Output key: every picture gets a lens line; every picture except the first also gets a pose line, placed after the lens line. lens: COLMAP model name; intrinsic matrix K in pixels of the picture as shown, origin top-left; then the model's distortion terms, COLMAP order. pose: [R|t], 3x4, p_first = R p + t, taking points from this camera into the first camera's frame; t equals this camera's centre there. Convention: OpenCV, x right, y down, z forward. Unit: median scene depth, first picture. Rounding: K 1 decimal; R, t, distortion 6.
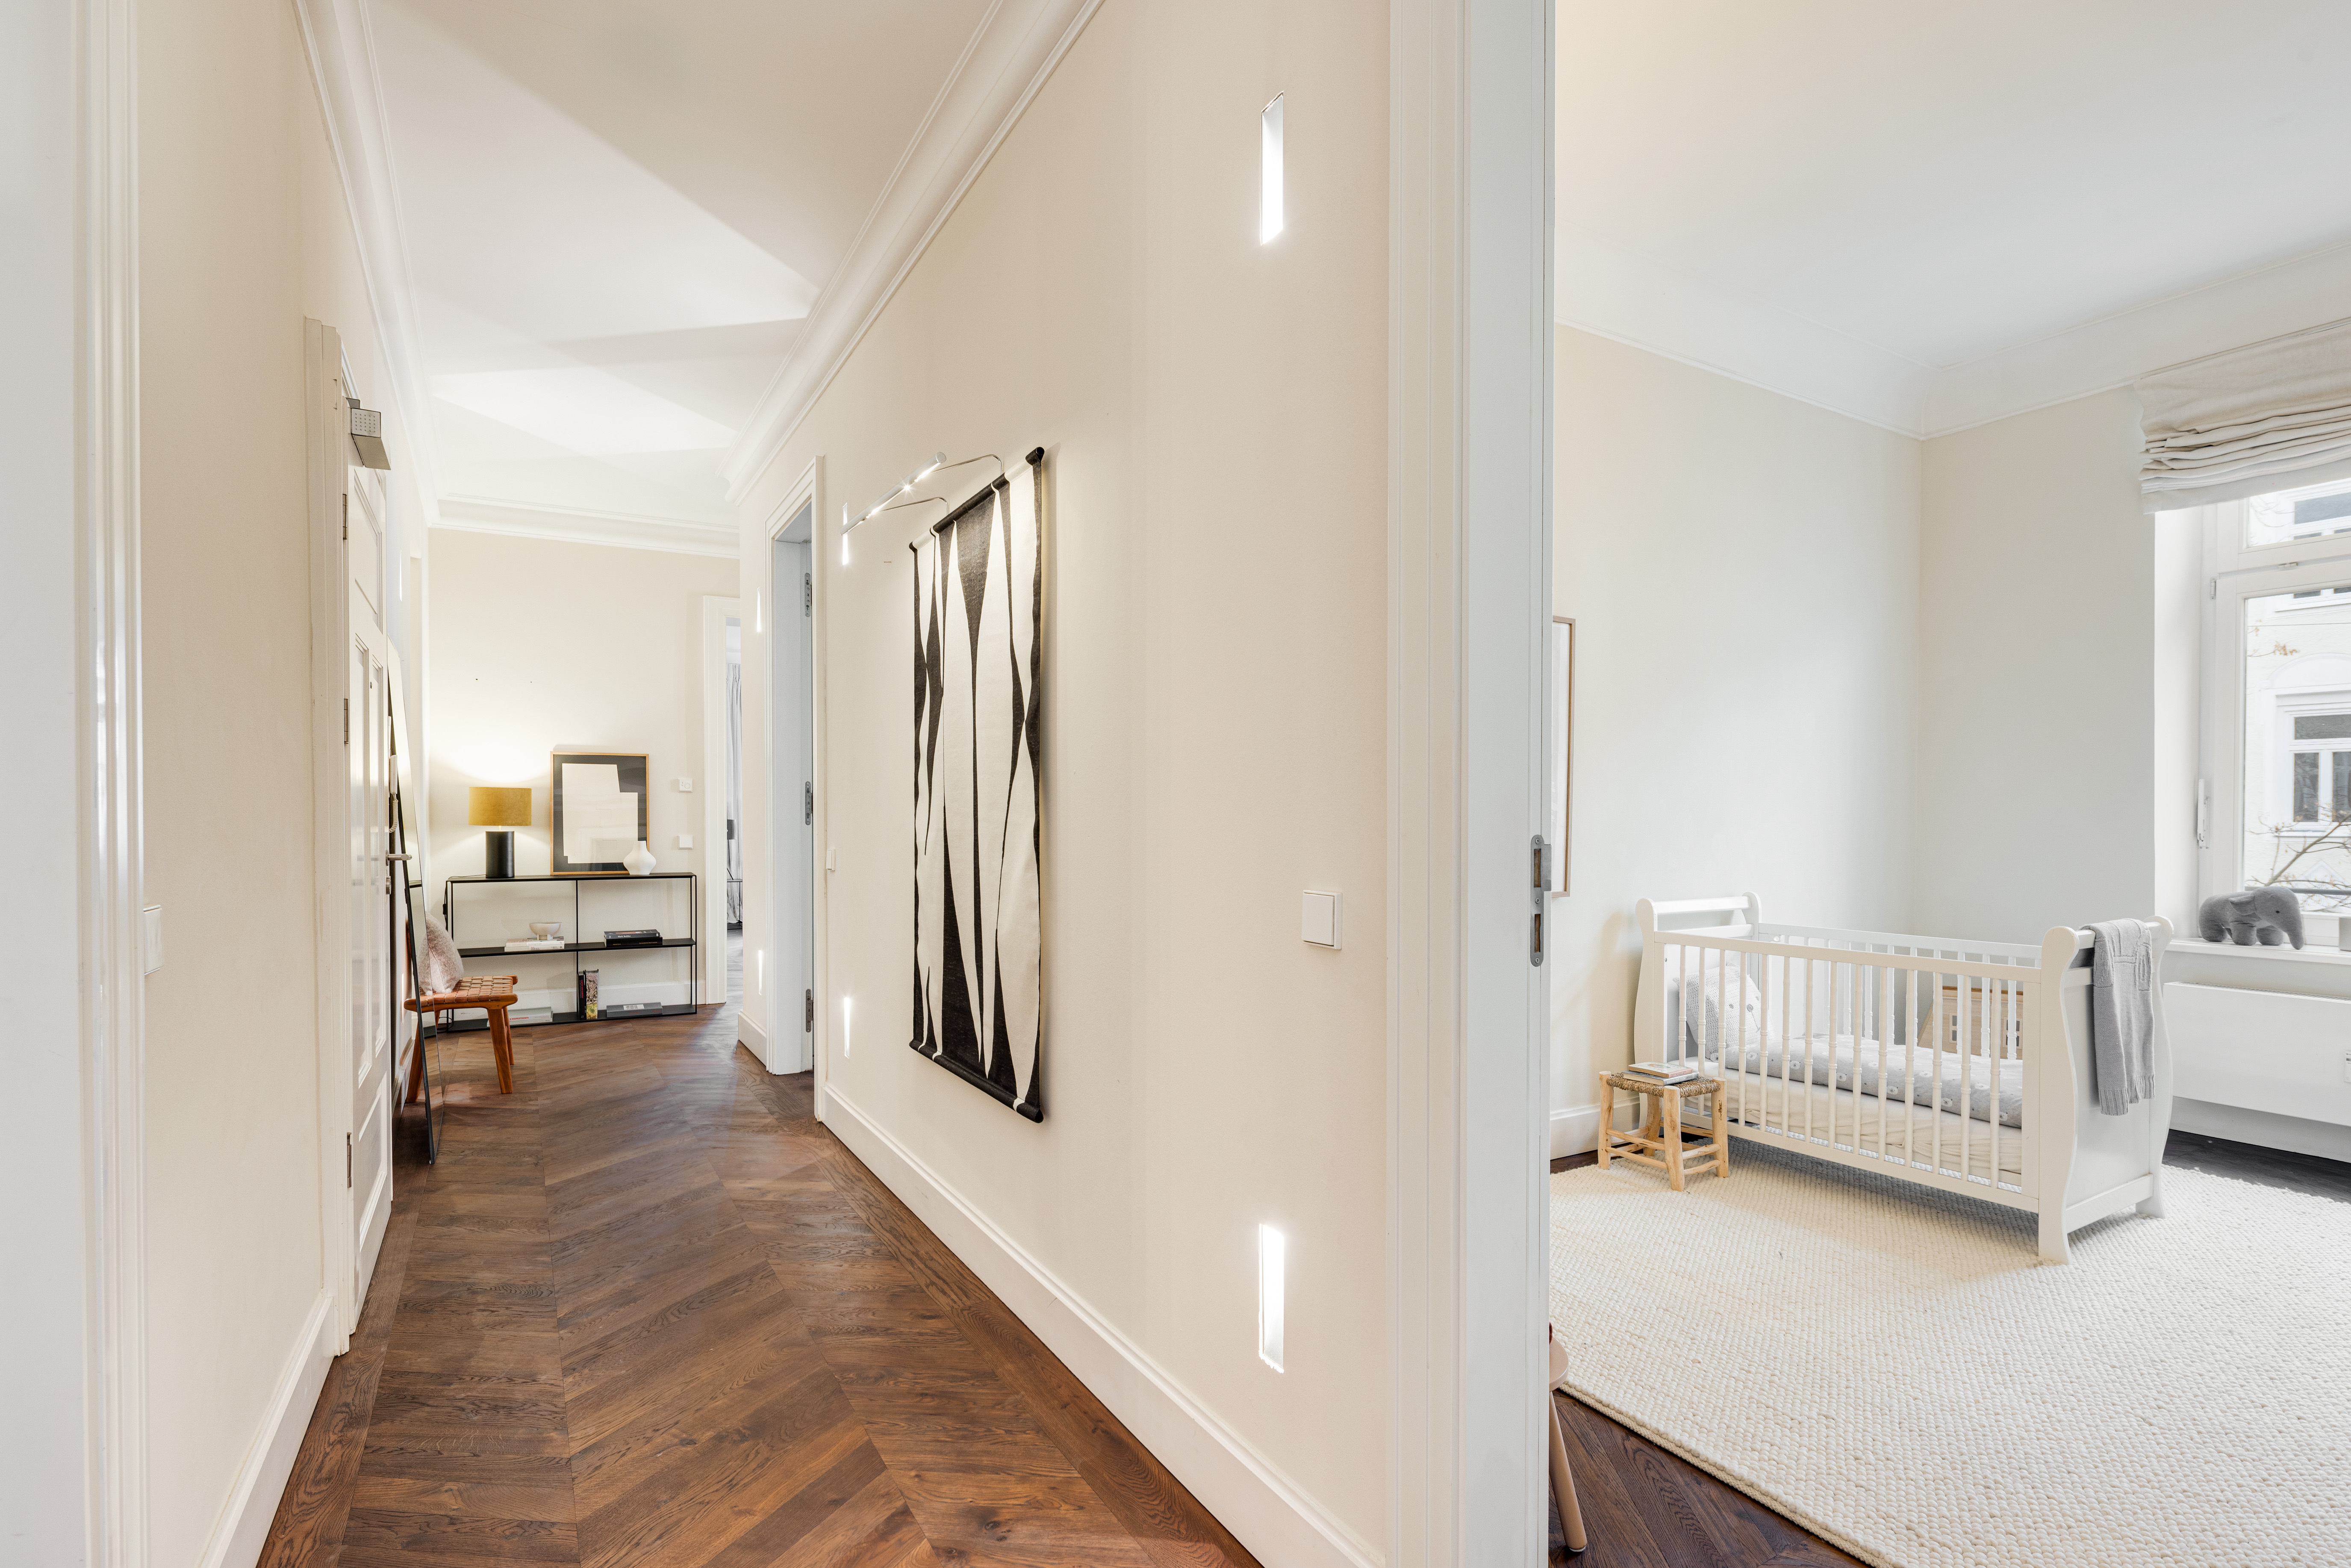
lens RADIAL K [[1125.3, 0, 1183.4], [0, 1125.3, 840.8], [0, 0, 1]] dist [-0.001855, -0.000511]
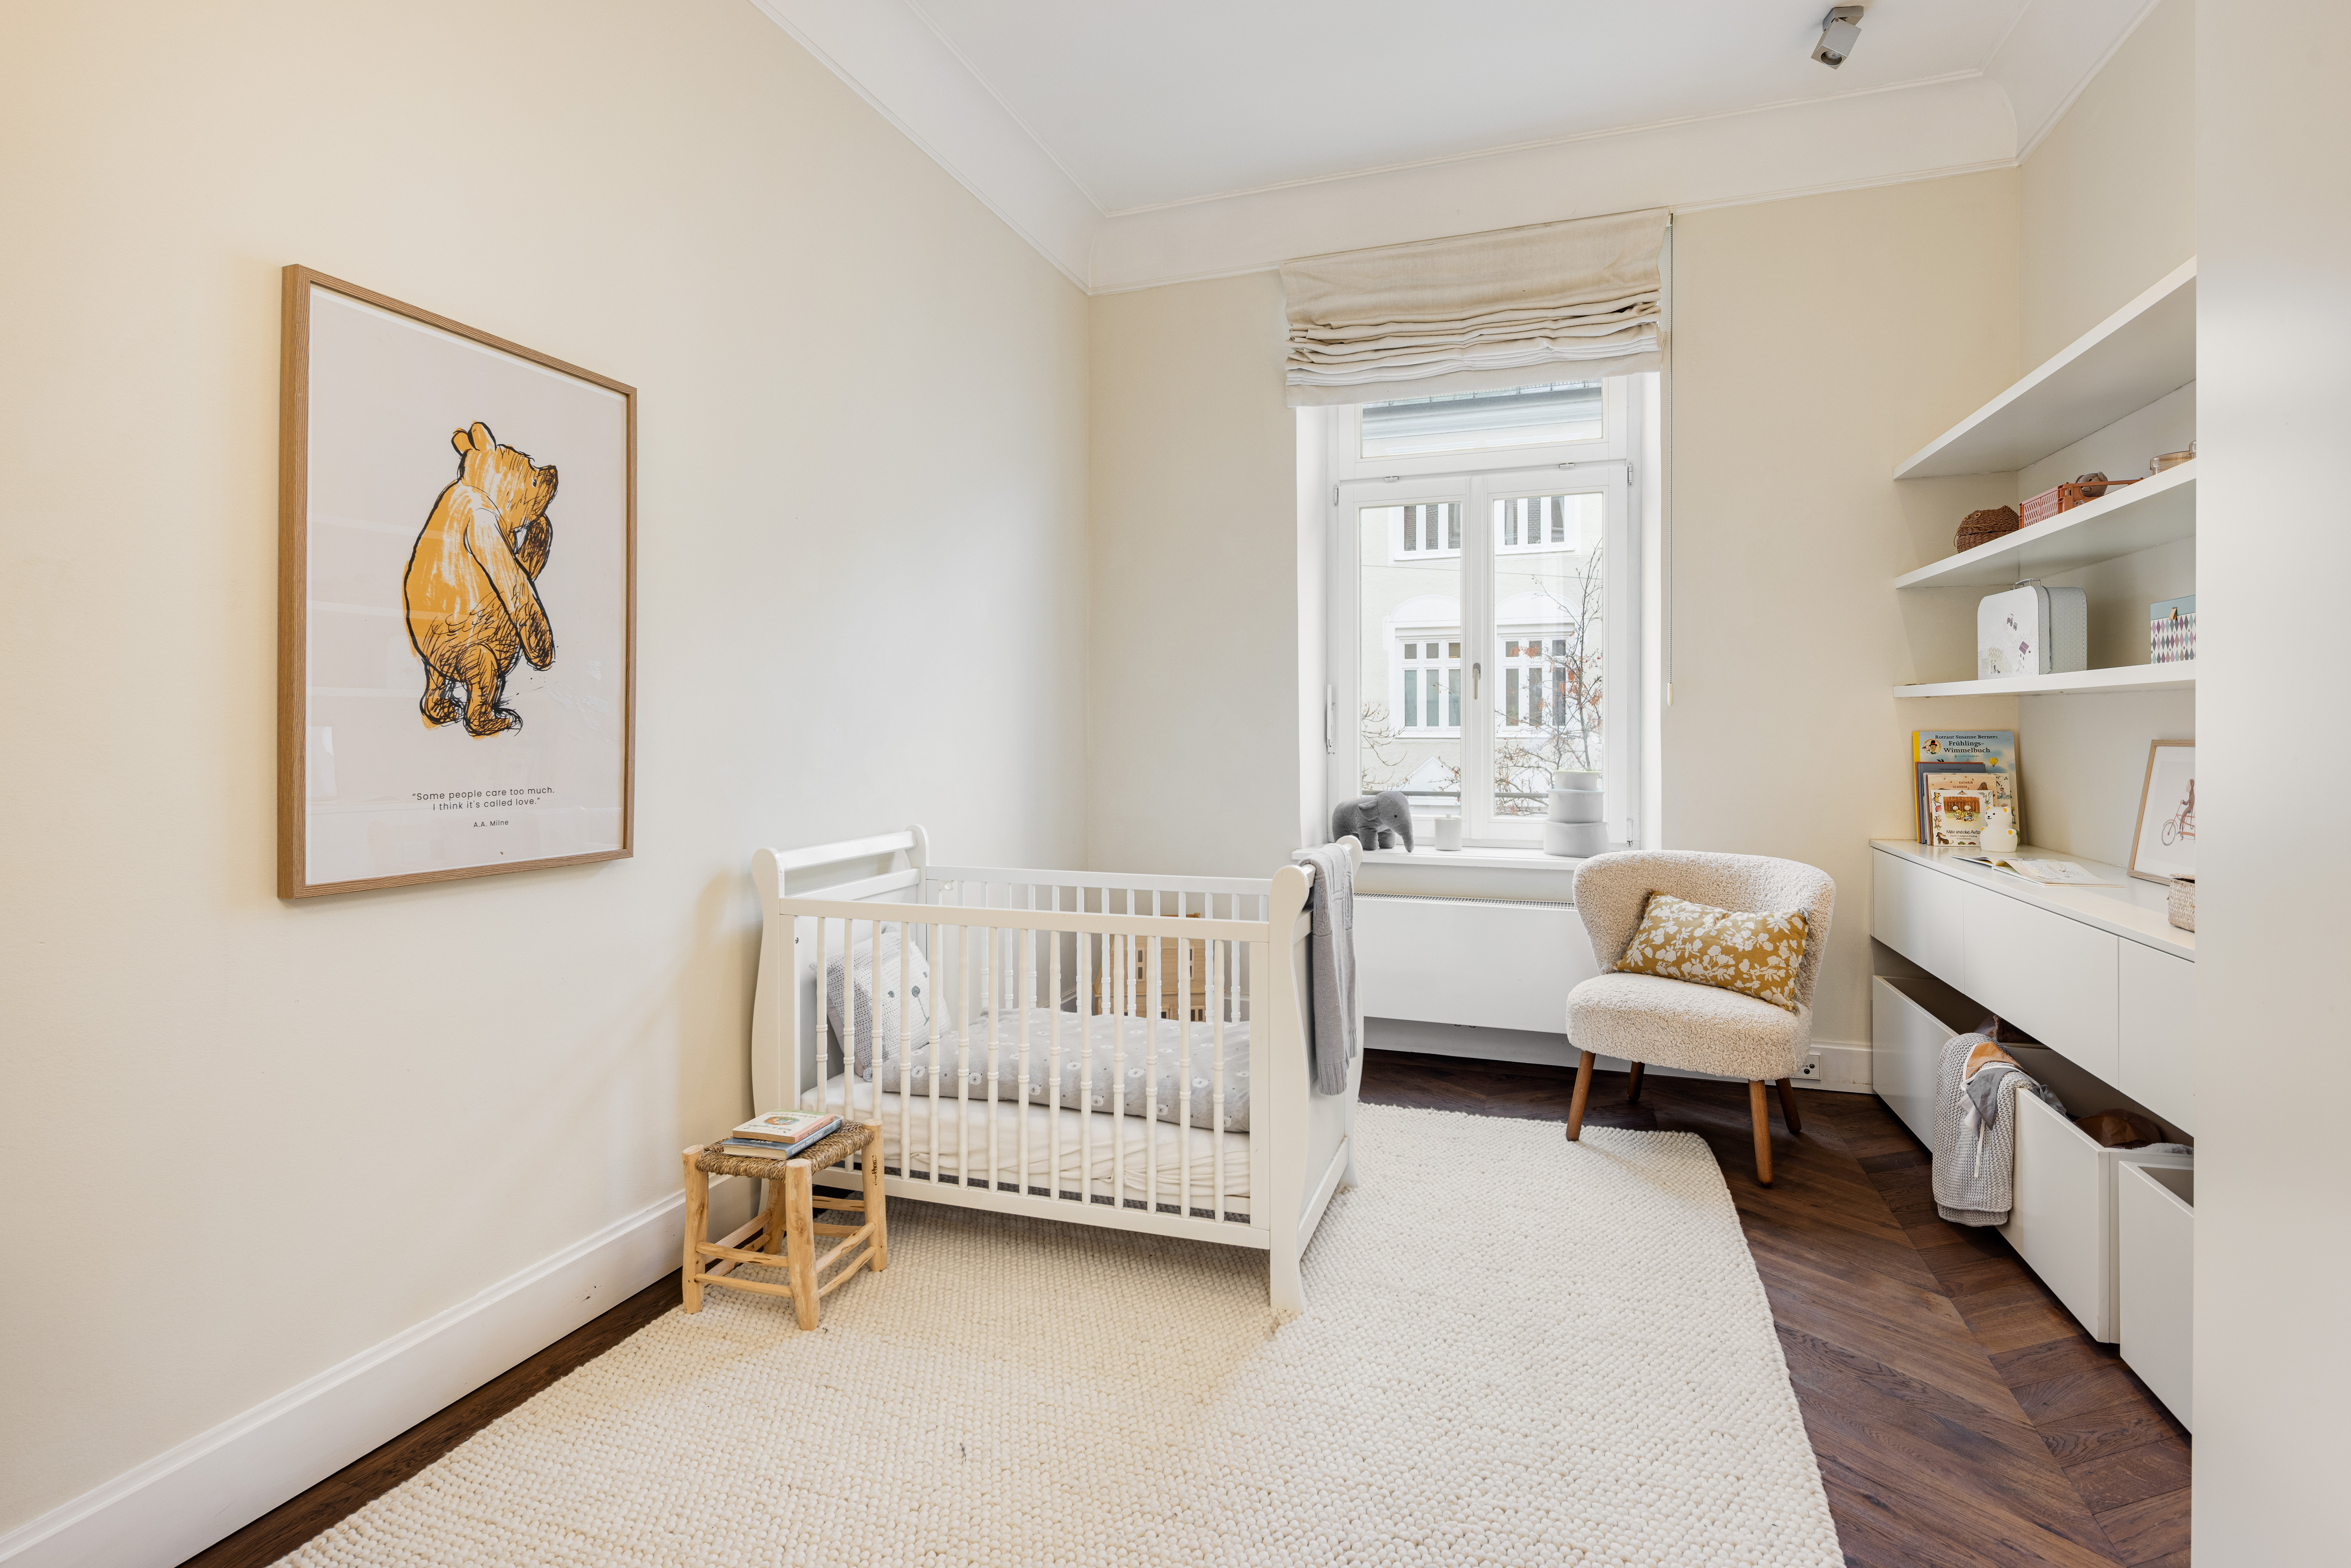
lens RADIAL K [[1102.3, 0, 1187.4], [0, 1102.3, 724.6], [0, 0, 1]] dist [0.026718, -0.000049]
pose [[0.758661, -0.001781, 0.651484, 0.186881], [0.013516, 0.999824, -0.013006, -0.008296], [-0.651346, 0.018673, 0.758551, 0.370169]]
